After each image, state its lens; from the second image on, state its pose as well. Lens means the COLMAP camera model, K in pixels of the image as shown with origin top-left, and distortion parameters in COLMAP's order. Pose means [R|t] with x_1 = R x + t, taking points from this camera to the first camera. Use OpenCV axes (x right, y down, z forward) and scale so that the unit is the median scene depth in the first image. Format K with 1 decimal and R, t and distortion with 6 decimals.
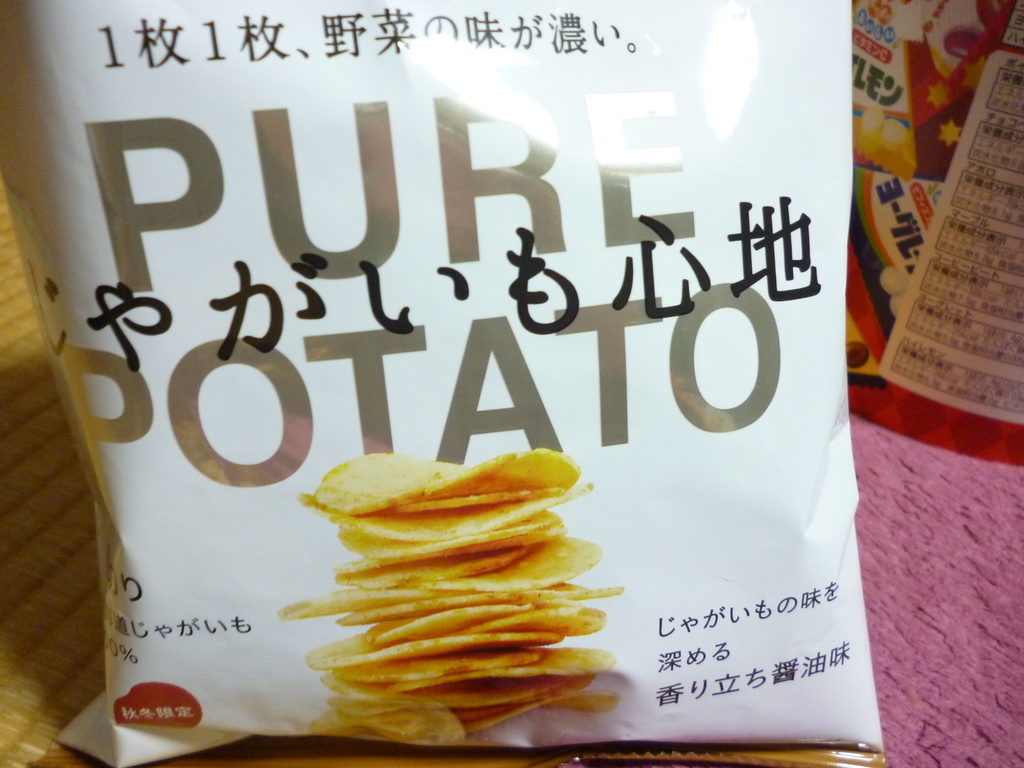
lens RADIAL K [[938.9, 0, 512.0], [0, 938.9, 384.0], [0, 0, 1]] dist [-0.033611, -0.009832]
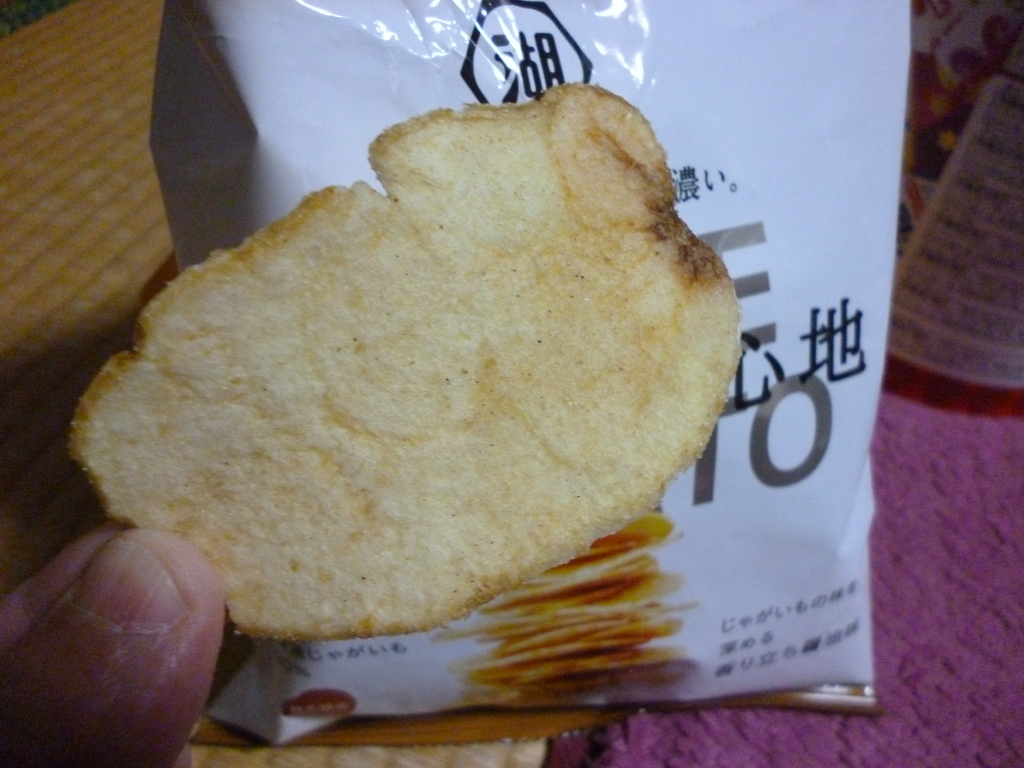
lens RADIAL K [[938.9, 0, 512.0], [0, 938.9, 384.0], [0, 0, 1]] dist [-0.033611, -0.009832]
pose [[0.996507, -0.023129, 0.080241, -0.227513], [0.007757, 0.982362, 0.186826, -0.309974], [-0.083147, -0.185551, 0.979111, -0.158280]]
